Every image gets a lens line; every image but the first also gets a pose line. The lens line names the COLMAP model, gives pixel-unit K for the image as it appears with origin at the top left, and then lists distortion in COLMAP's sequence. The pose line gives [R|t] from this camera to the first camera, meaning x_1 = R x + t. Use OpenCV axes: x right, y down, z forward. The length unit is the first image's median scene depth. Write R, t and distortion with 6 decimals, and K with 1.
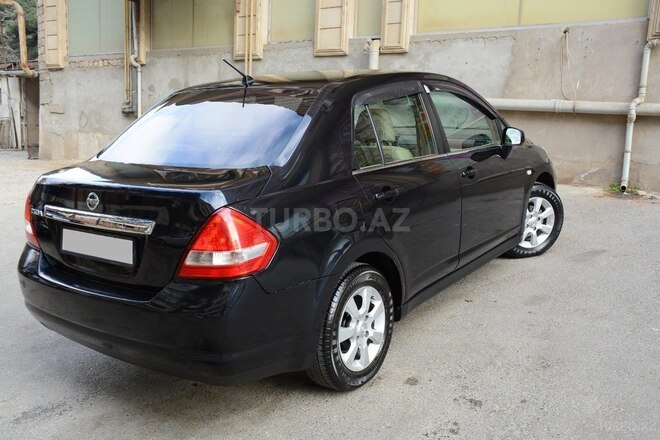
lens RADIAL K [[636.8, 0, 330.0], [0, 636.8, 220.0], [0, 0, 1]] dist [-0.064533, 0.187355]
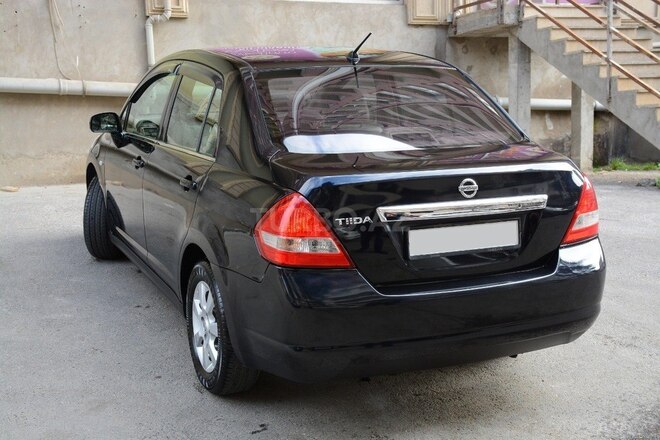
lens RADIAL K [[864.6, 0, 330.0], [0, 864.6, 220.0], [0, 0, 1]] dist [0.151663, 0.042084]
pose [[0.502112, -0.134538, 0.854273, -0.479484], [0.161287, 0.985061, 0.060337, -0.028549], [-0.849629, 0.107487, 0.516310, 0.167056]]
